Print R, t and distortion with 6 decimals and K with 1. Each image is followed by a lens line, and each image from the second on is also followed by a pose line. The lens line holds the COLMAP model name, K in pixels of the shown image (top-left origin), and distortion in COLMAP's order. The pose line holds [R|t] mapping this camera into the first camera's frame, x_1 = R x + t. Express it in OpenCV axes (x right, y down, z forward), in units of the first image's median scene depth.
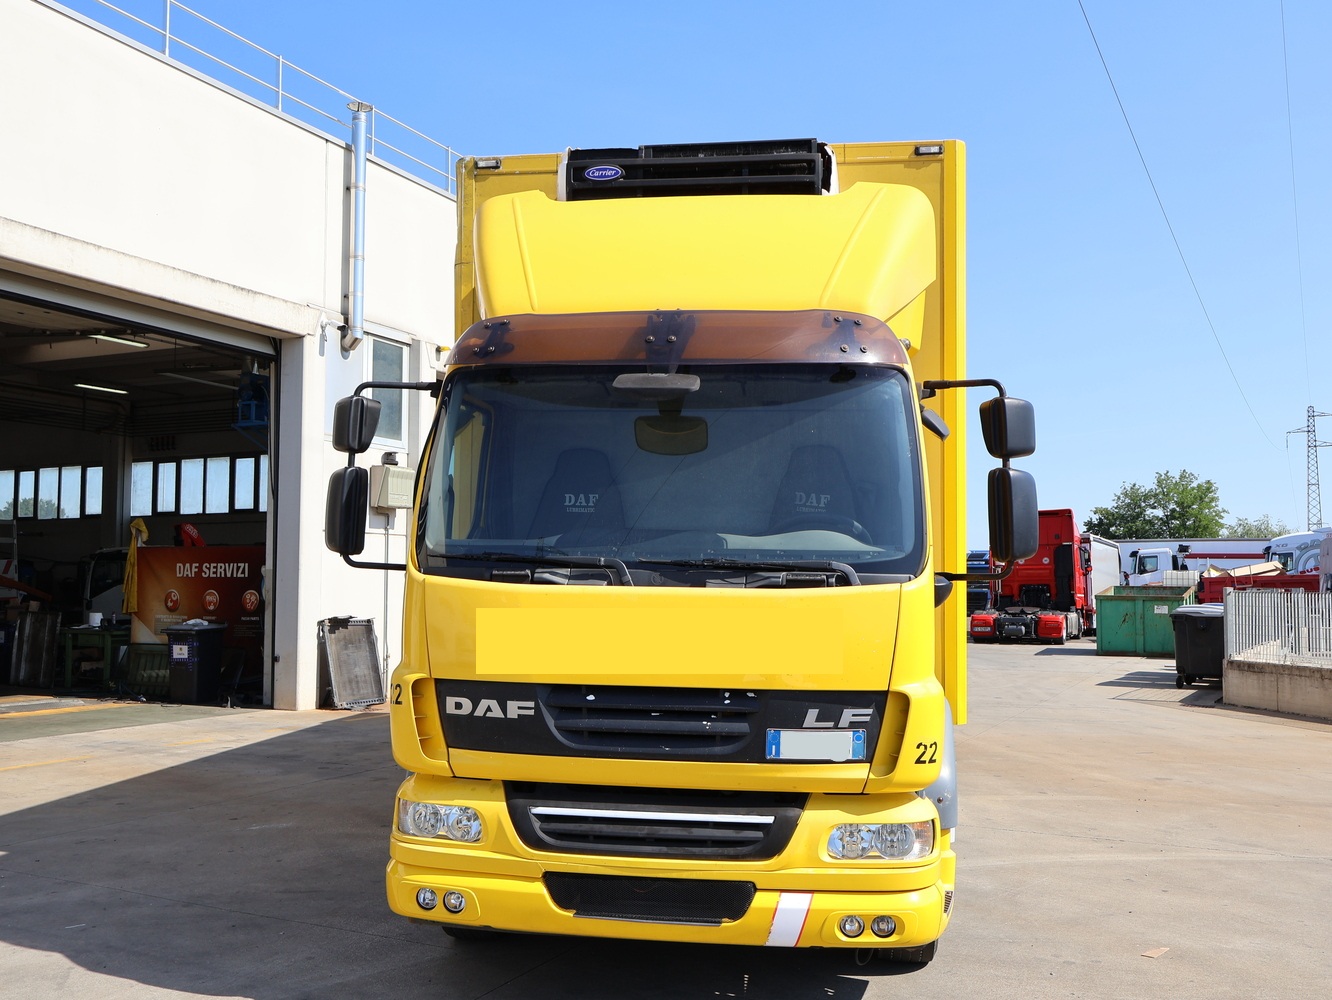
lens RADIAL K [[1246.7, 0, 663.6], [0, 1246.7, 497.7], [0, 0, 1]] dist [-0.007562, 0.006223]
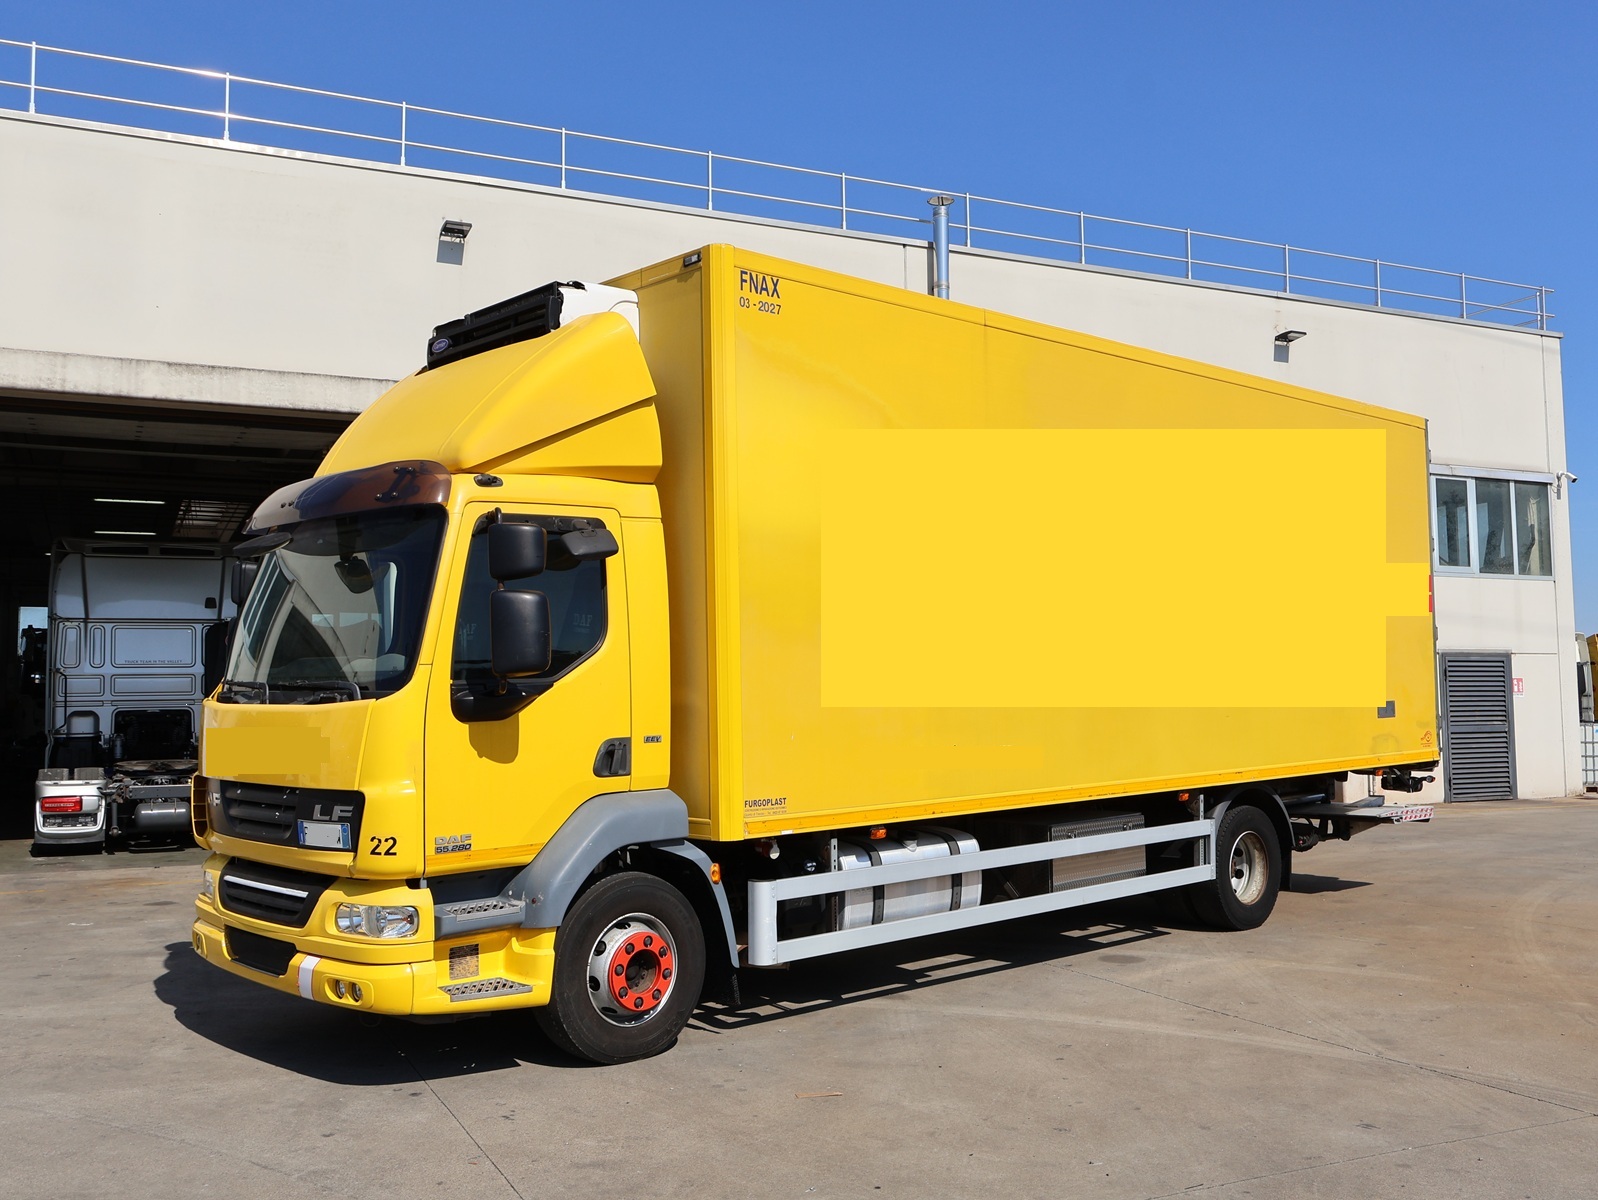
lens RADIAL K [[1487.3, 0, 802.4], [0, 1487.3, 588.8], [0, 0, 1]] dist [-0.001044, -0.000655]
pose [[0.776234, -0.061302, -0.627458, 1.364597], [0.056083, 0.998030, -0.028126, 0.027817], [0.627946, -0.013357, 0.778142, 0.175957]]
